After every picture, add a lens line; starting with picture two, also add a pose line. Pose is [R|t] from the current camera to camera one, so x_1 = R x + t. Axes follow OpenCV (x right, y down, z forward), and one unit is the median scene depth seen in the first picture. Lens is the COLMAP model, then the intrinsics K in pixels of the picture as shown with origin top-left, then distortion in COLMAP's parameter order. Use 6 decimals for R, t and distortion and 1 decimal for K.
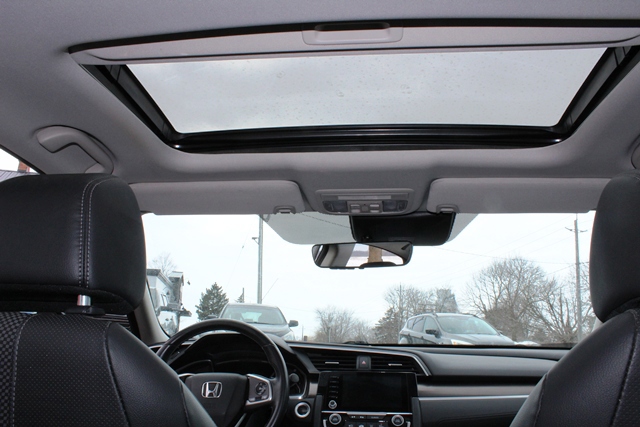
lens RADIAL K [[533.5, 0, 323.1], [0, 533.5, 214.7], [0, 0, 1]] dist [-0.097247, 0.049155]
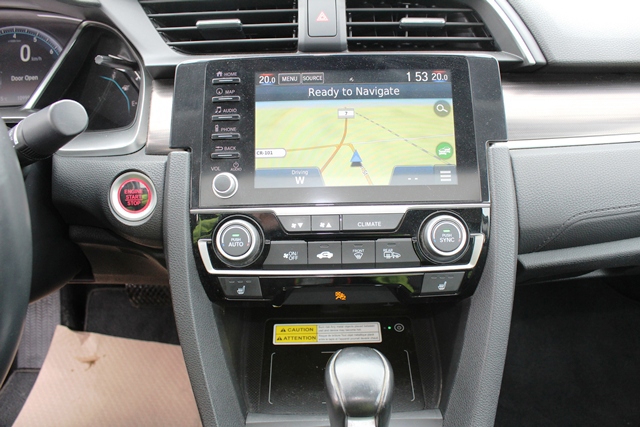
lens RADIAL K [[533.5, 0, 318.0], [0, 533.5, 212.7], [0, 0, 1]] dist [-0.097247, 0.049155]
pose [[0.993936, -0.078475, 0.077028, 0.045613], [0.005013, 0.732105, 0.681173, 0.166286], [-0.109847, -0.676656, 0.728059, 0.758946]]
